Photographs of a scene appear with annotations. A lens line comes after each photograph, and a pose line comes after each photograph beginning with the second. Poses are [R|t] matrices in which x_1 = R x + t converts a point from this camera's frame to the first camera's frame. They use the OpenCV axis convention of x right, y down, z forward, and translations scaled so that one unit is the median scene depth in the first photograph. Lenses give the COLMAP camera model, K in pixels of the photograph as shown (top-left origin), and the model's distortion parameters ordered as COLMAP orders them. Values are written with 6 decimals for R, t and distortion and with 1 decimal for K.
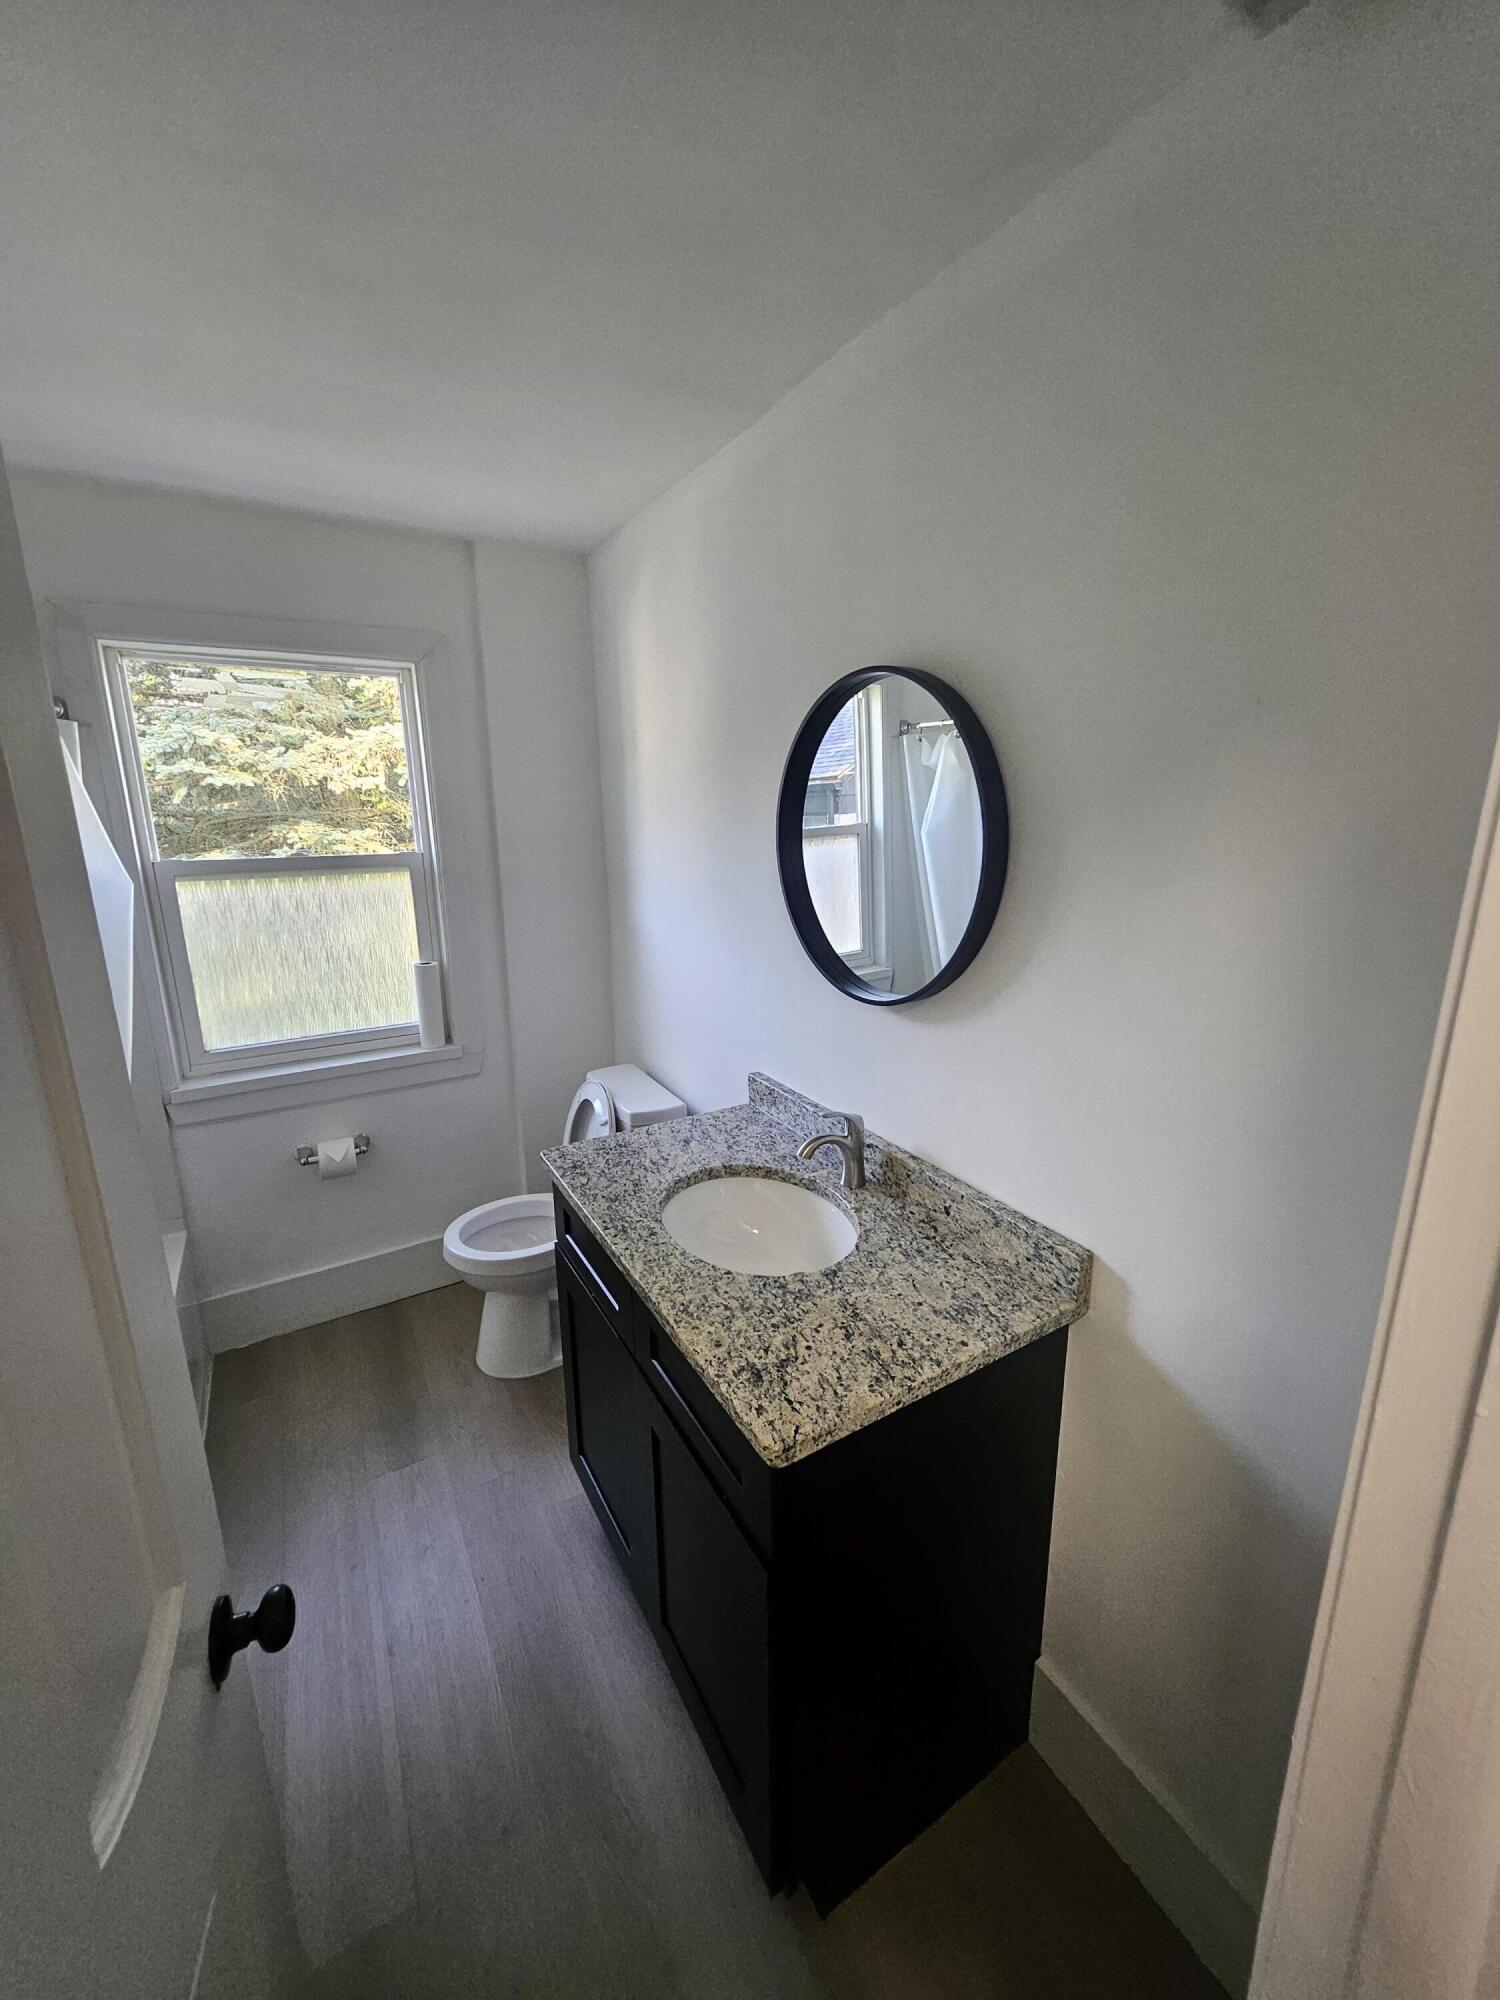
lens RADIAL K [[790.3, 0, 757.1], [0, 790.3, 997.4], [0, 0, 1]] dist [0.007003, 0.000329]
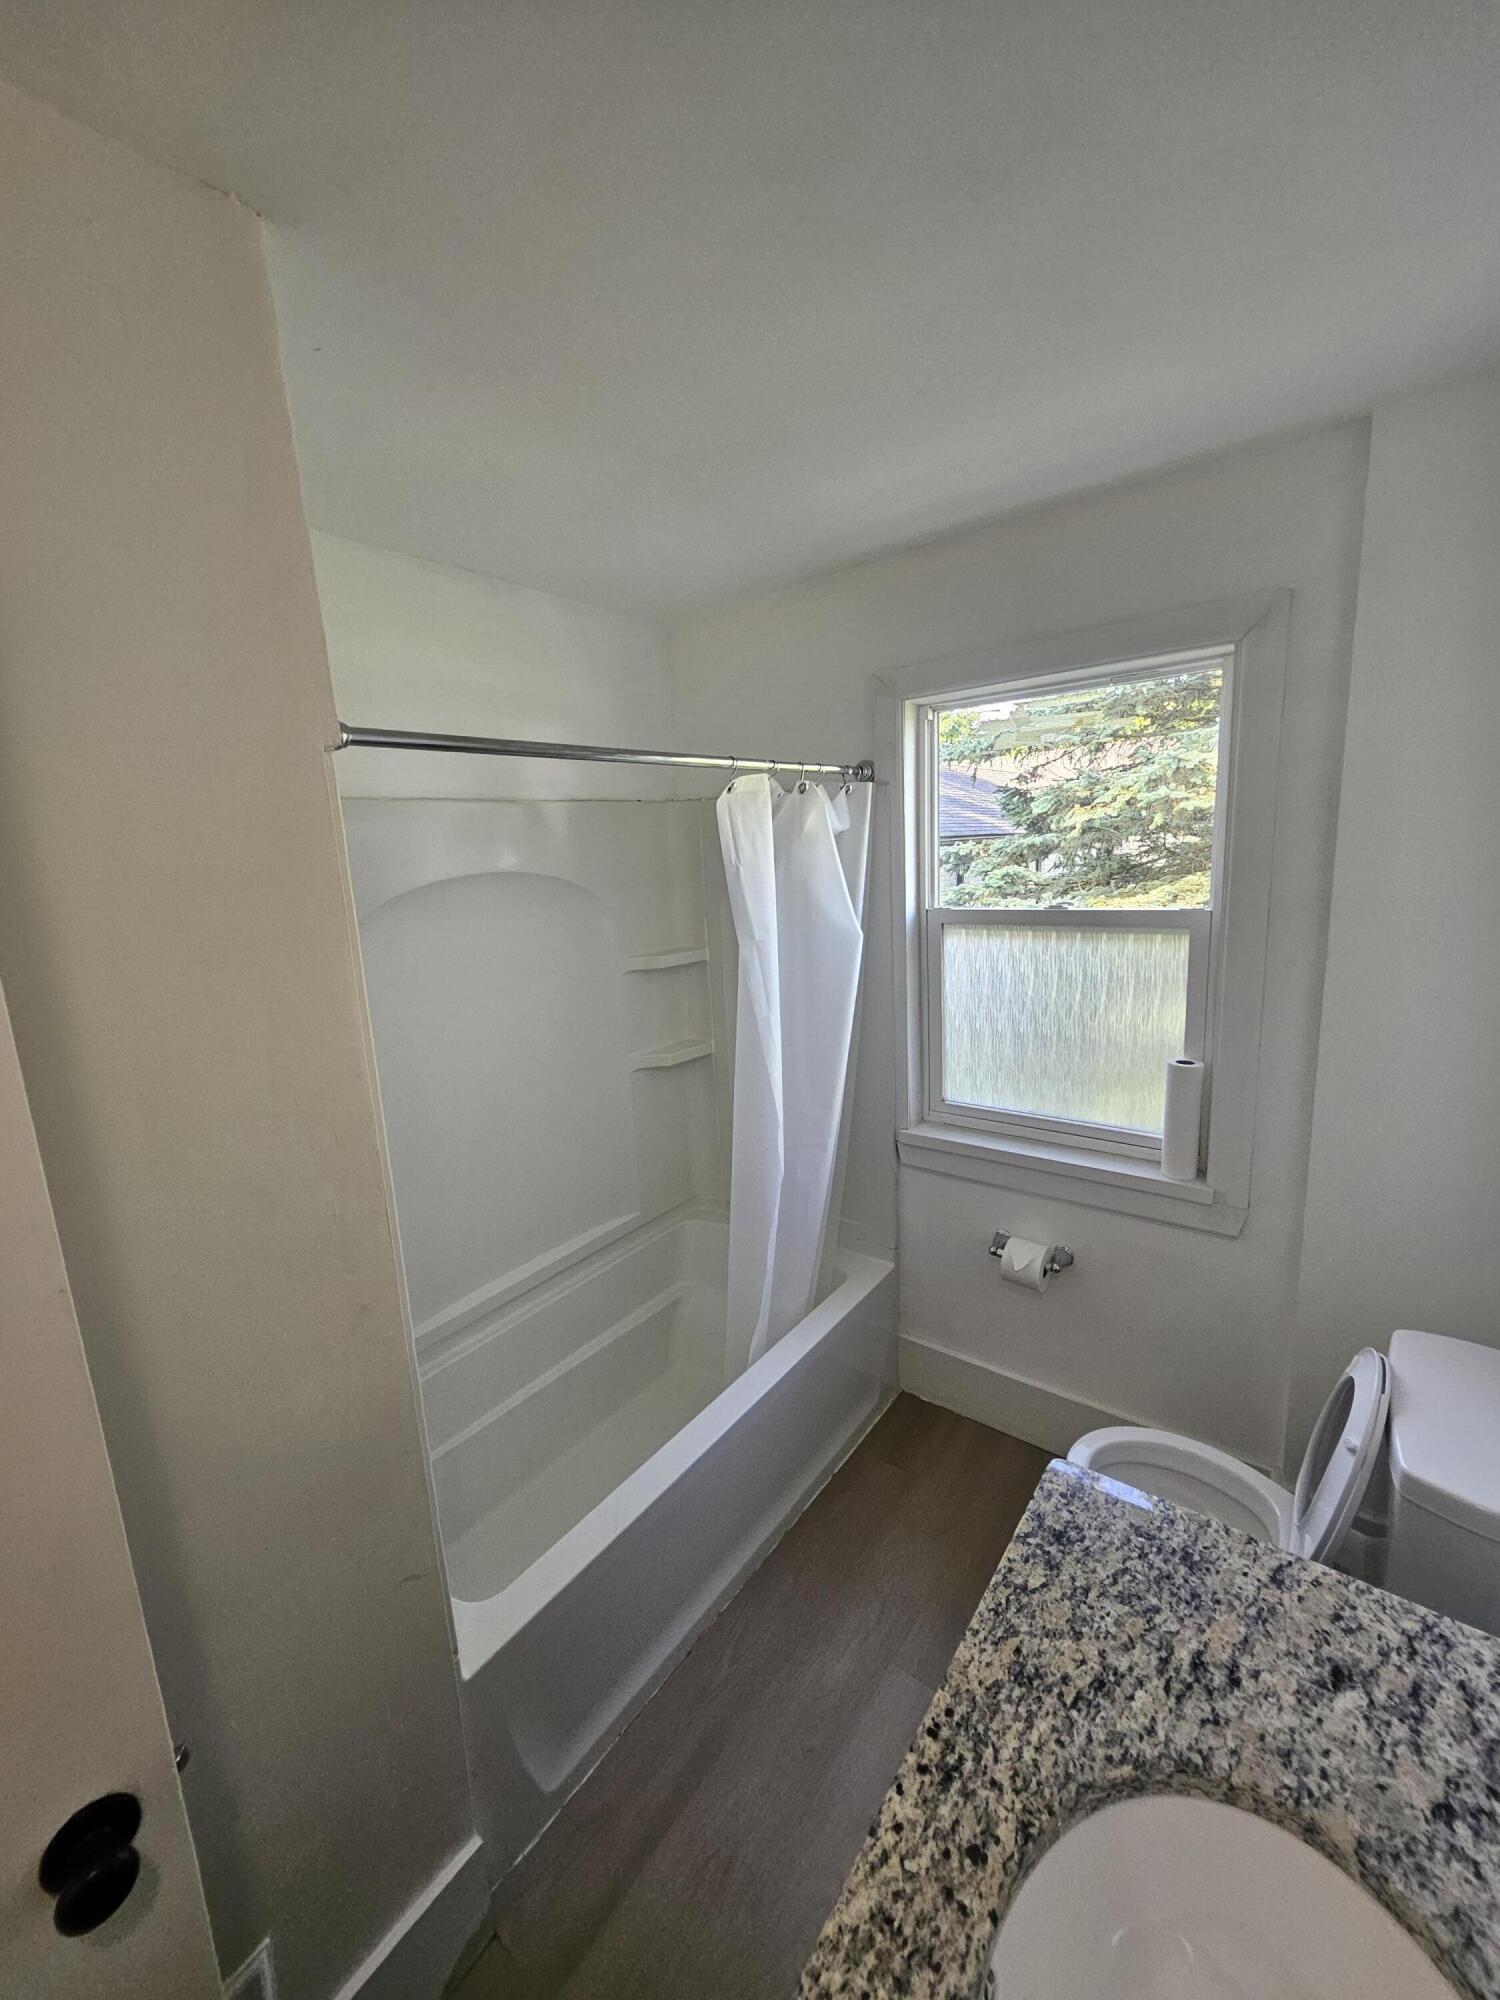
lens RADIAL K [[790.3, 0, 748.2], [0, 790.3, 994.2], [0, 0, 1]] dist [0.007003, 0.000329]
pose [[0.371340, 0.160450, -0.914529, 0.088013], [-0.175521, 0.979327, 0.100549, -0.113648], [0.911756, 0.123182, 0.391825, 0.369621]]
